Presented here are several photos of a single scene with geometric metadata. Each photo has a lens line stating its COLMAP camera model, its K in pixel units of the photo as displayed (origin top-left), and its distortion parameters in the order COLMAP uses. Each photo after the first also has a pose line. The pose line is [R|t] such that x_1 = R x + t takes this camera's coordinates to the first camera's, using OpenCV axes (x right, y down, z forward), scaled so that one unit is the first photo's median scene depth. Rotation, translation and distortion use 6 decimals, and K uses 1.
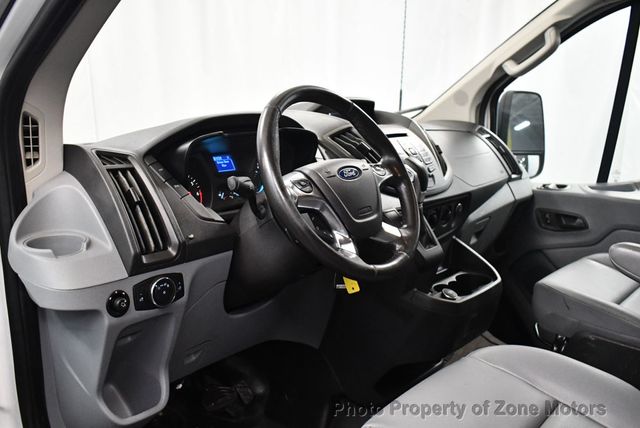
lens RADIAL K [[644.9, 0, 319.2], [0, 644.9, 214.2], [0, 0, 1]] dist [-0.092521, 0.000000]
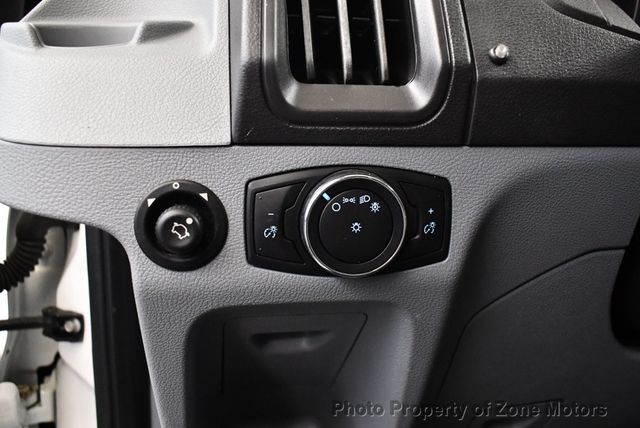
lens RADIAL K [[644.9, 0, 319.4], [0, 644.9, 215.8], [0, 0, 1]] dist [-0.092521, 0.000000]
pose [[0.746649, 0.174822, -0.641835, -0.070536], [-0.146035, 0.984389, 0.098243, 0.090139], [0.648991, 0.020377, 0.760523, 0.760522]]
